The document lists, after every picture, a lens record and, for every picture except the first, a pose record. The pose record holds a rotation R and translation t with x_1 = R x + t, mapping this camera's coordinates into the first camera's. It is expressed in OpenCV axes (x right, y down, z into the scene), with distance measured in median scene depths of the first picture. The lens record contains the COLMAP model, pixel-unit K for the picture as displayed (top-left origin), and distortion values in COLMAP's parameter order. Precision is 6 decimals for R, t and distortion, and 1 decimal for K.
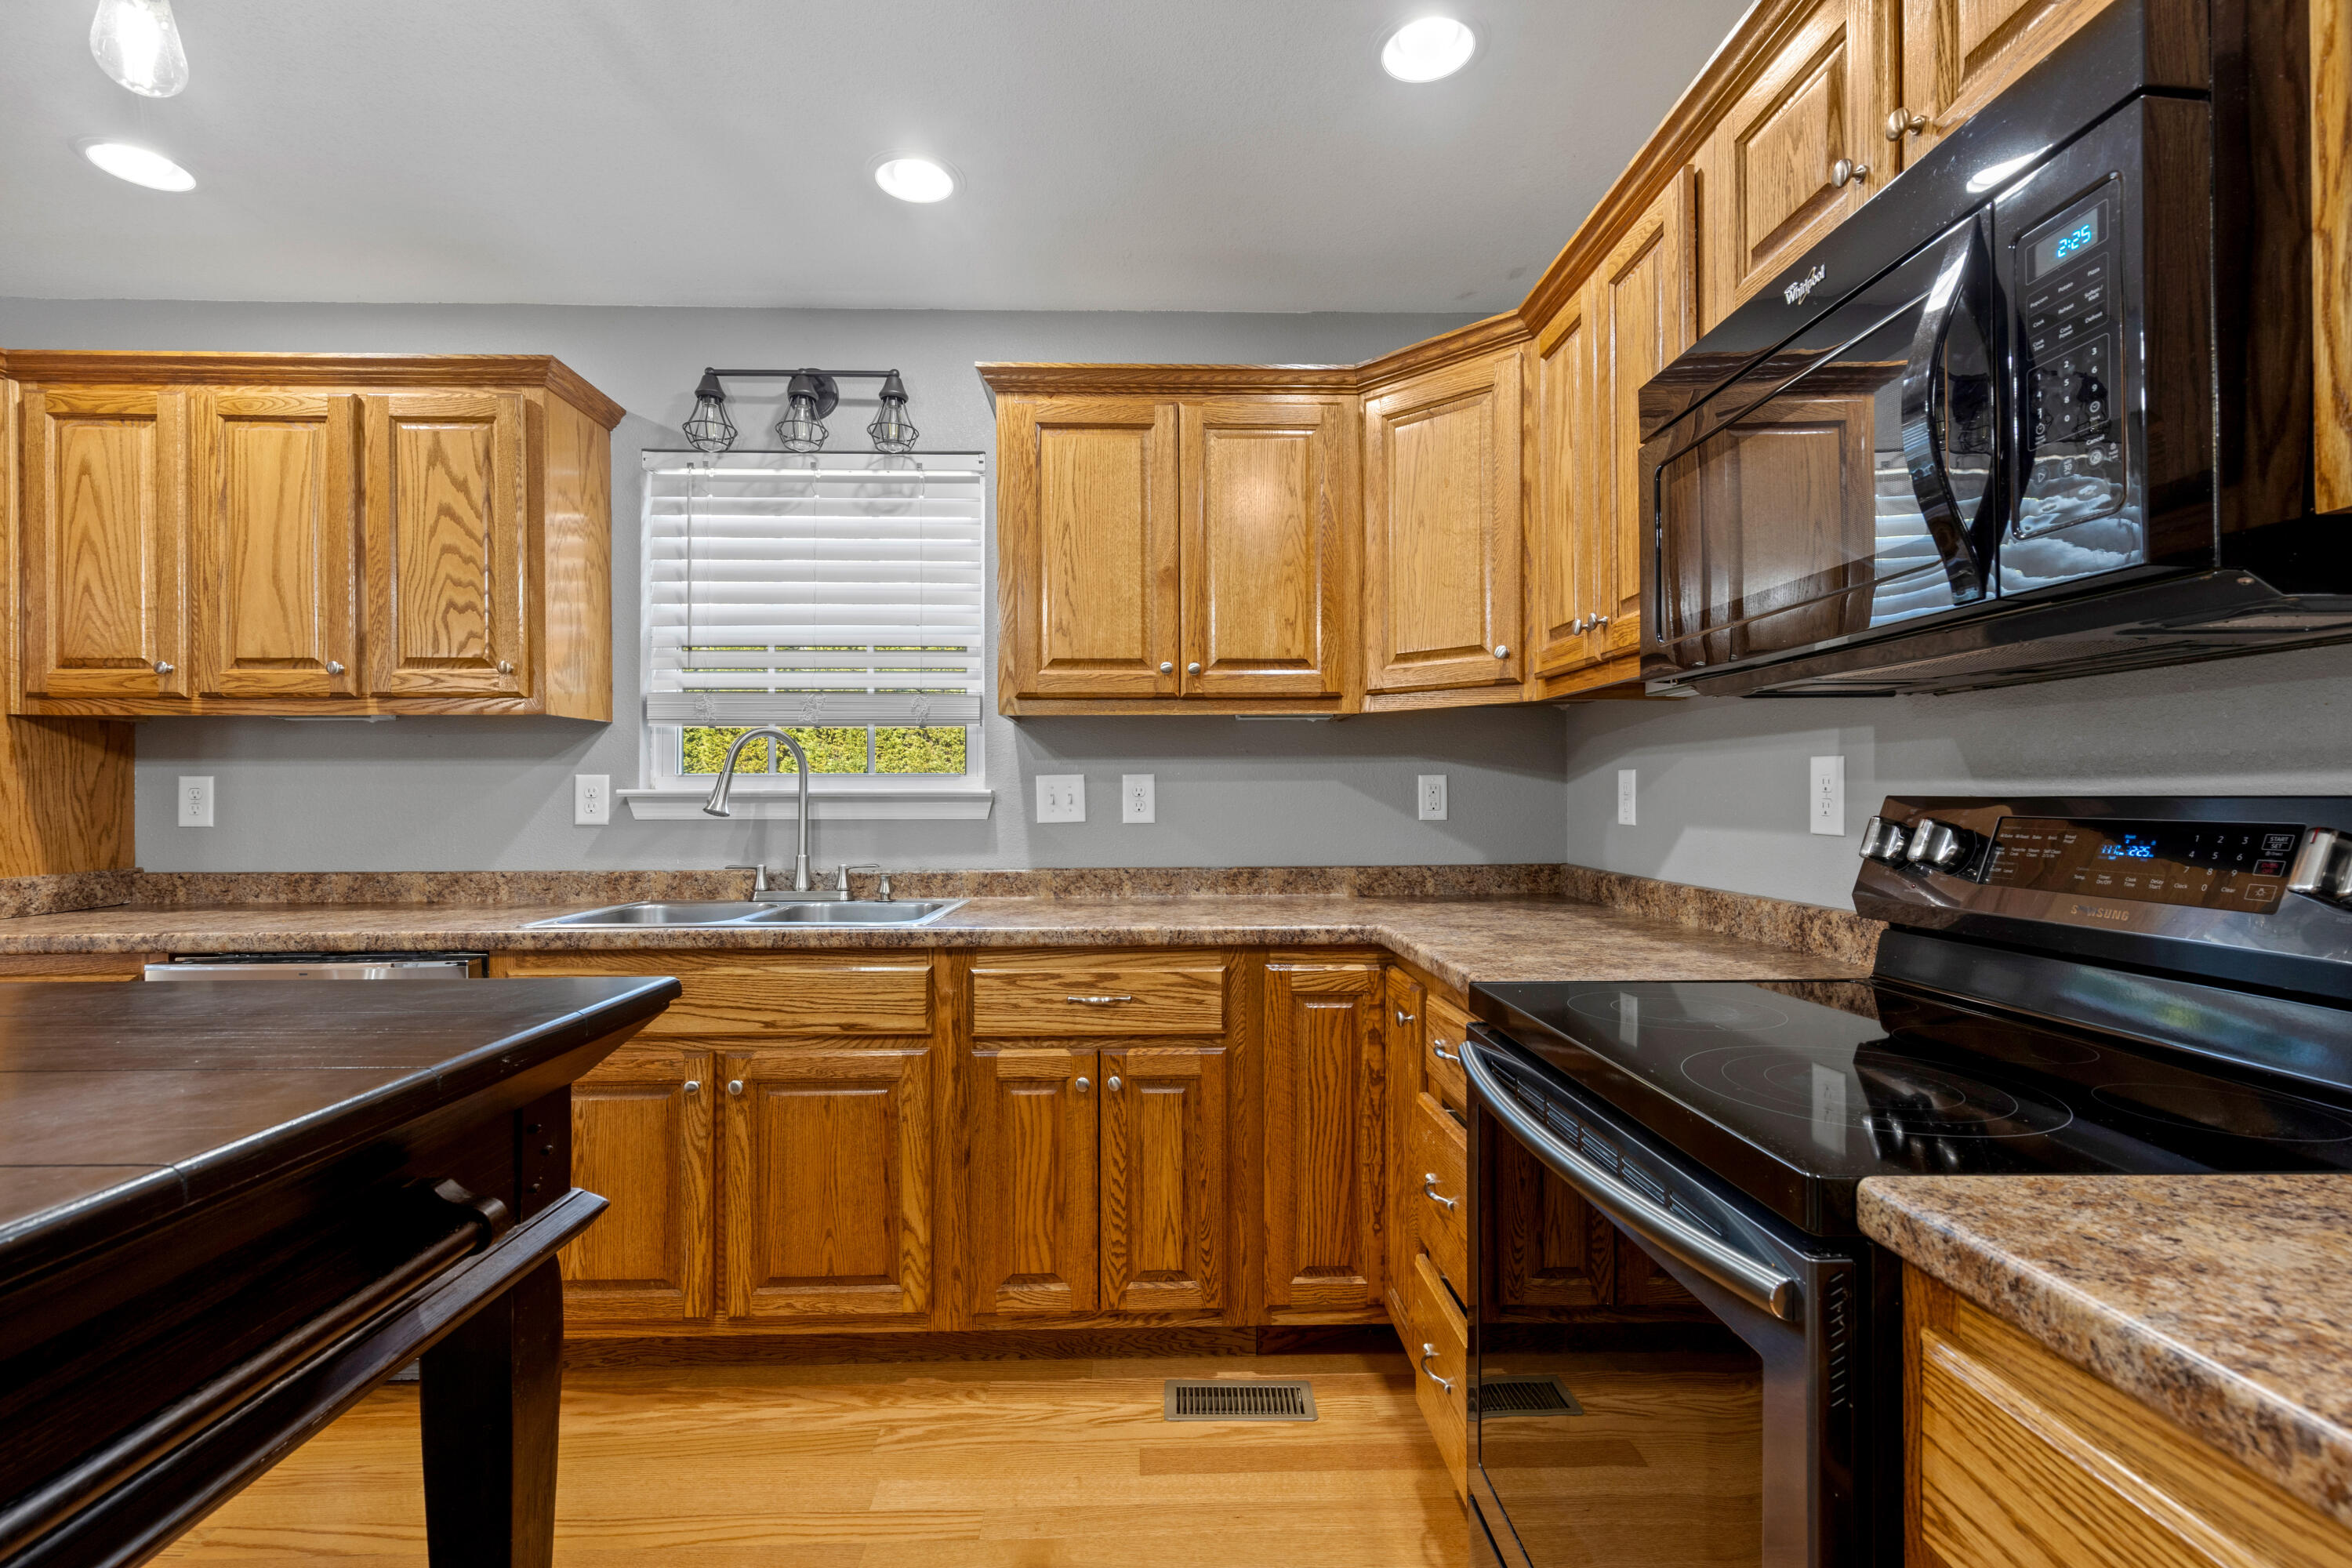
lens RADIAL K [[1057.4, 0, 1169.8], [0, 1057.4, 792.0], [0, 0, 1]] dist [0.004406, -0.001013]
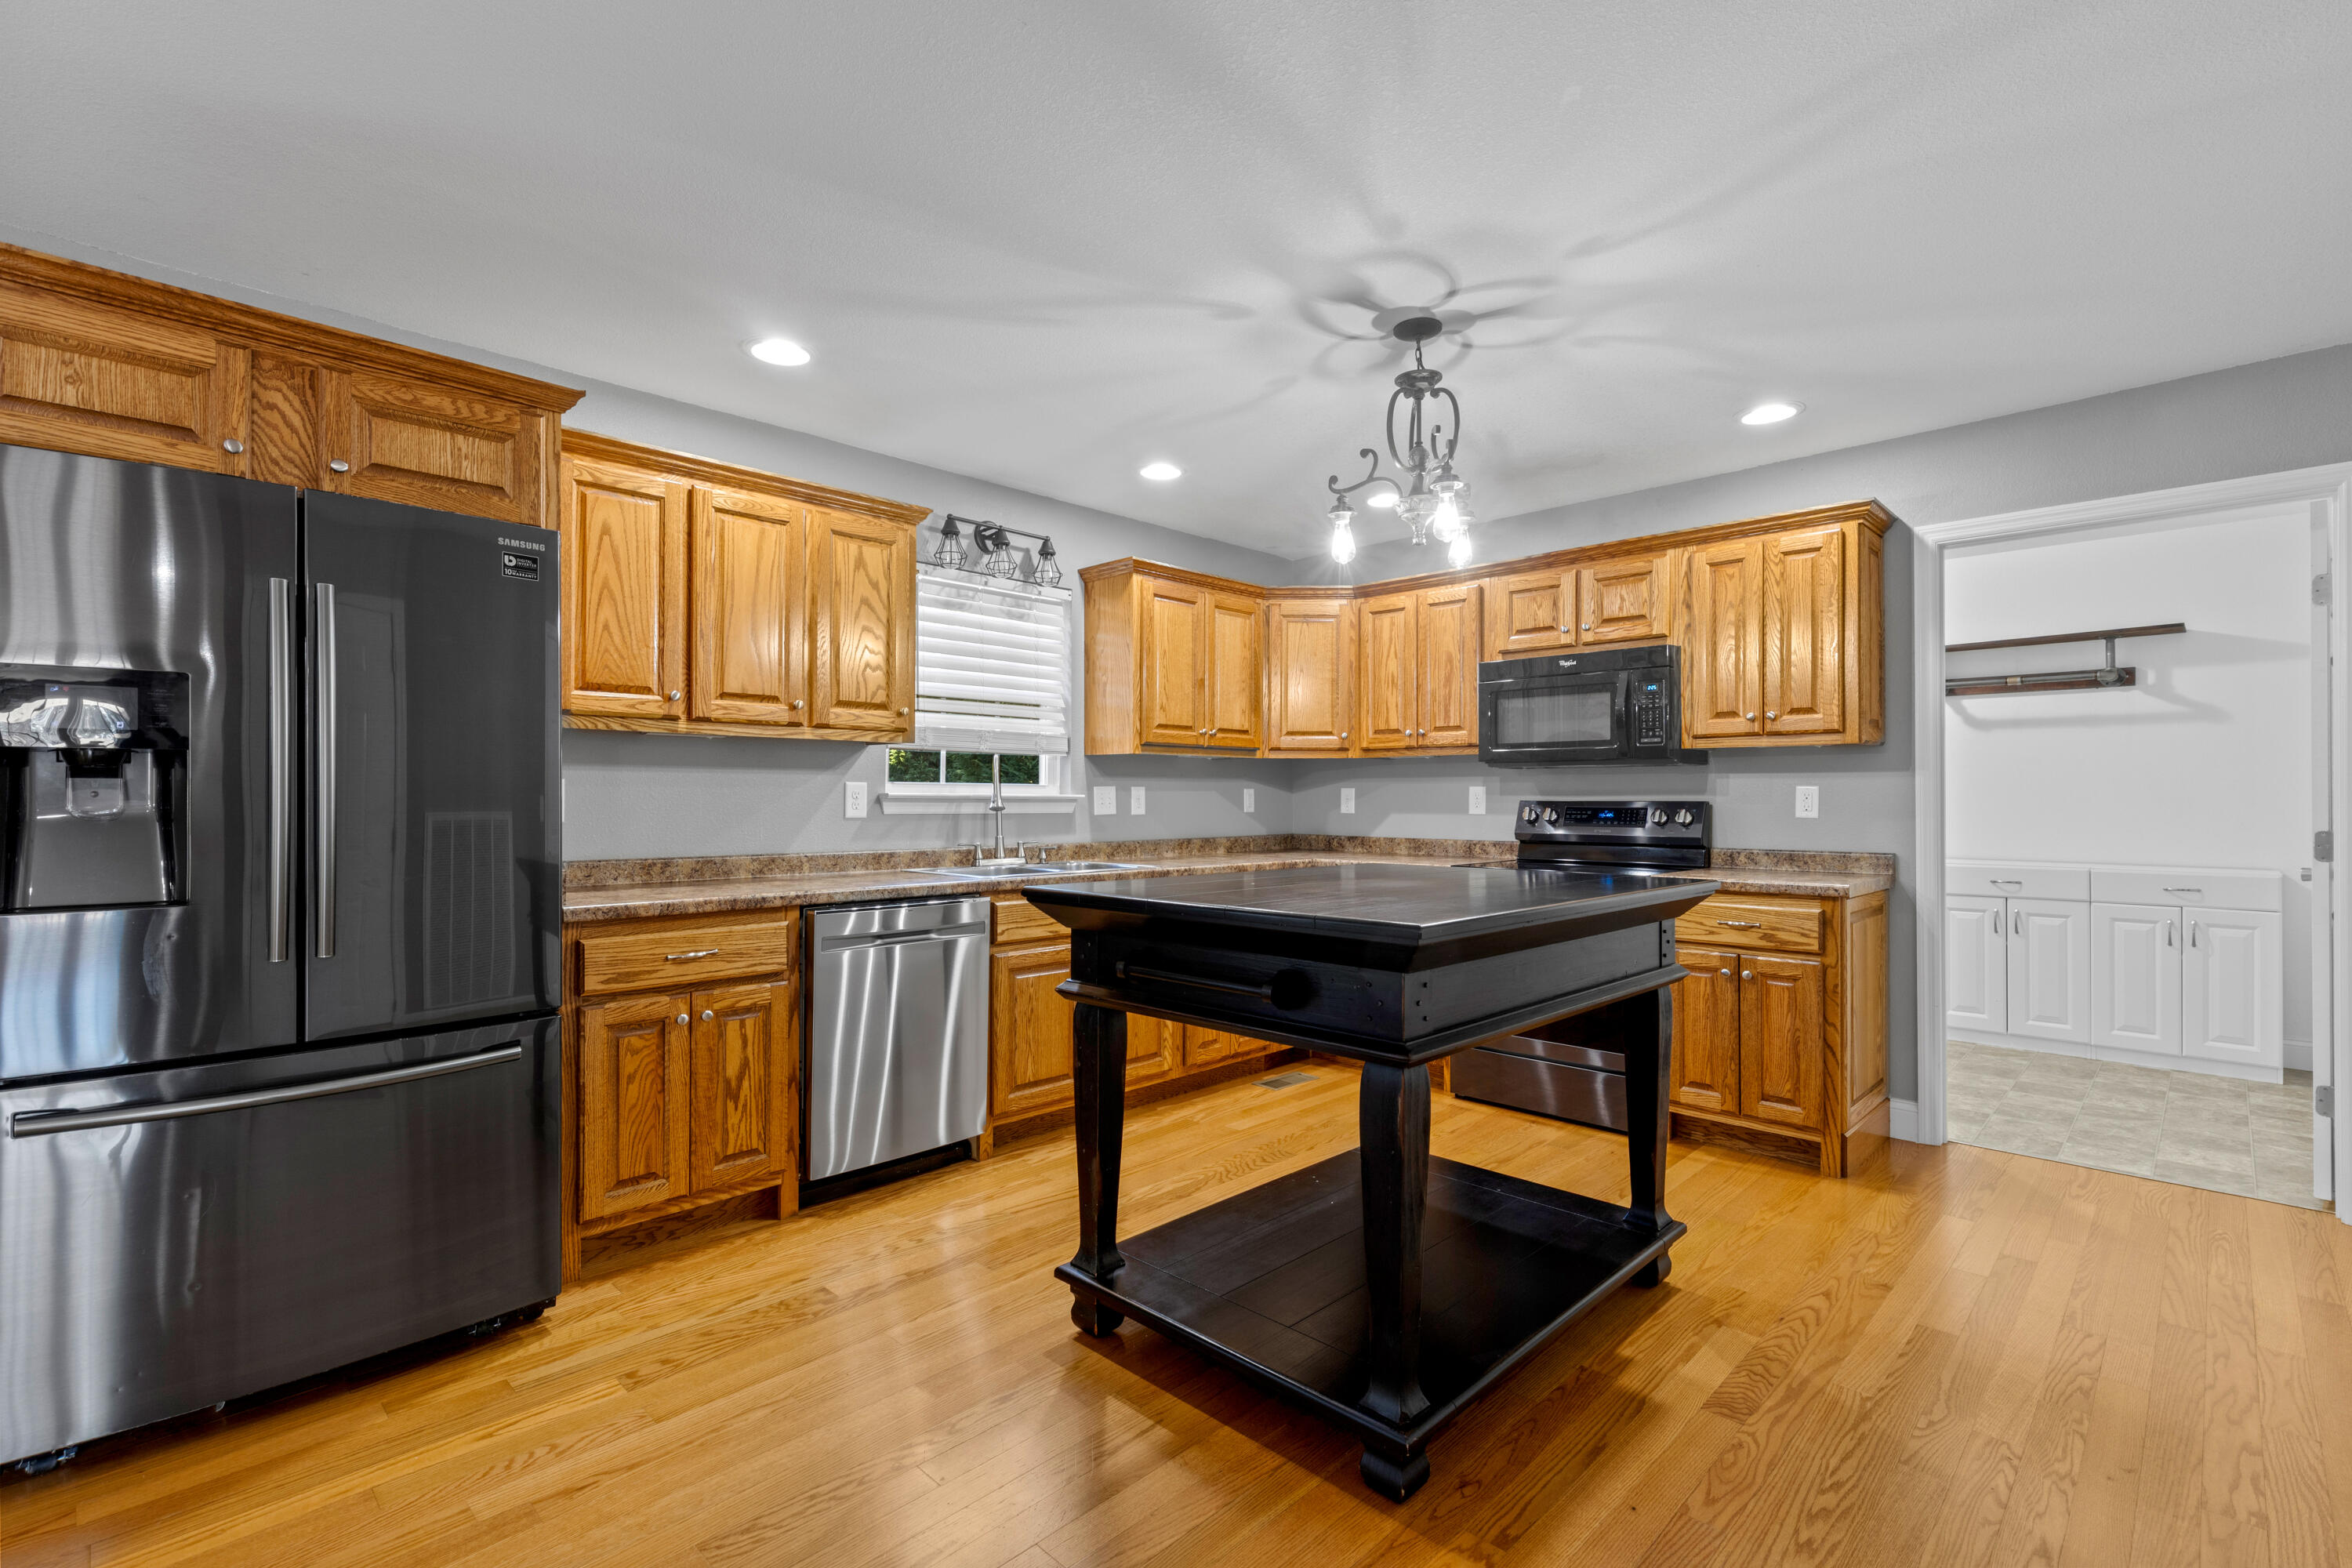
lens RADIAL K [[1057.4, 0, 1169.8], [0, 1057.4, 792.0], [0, 0, 1]] dist [0.004406, -0.001013]
pose [[0.723329, 0.009114, 0.690443, -1.378125], [-0.006303, 0.999958, -0.006596, 0.003378], [-0.690474, 0.000419, 0.723357, -0.337478]]
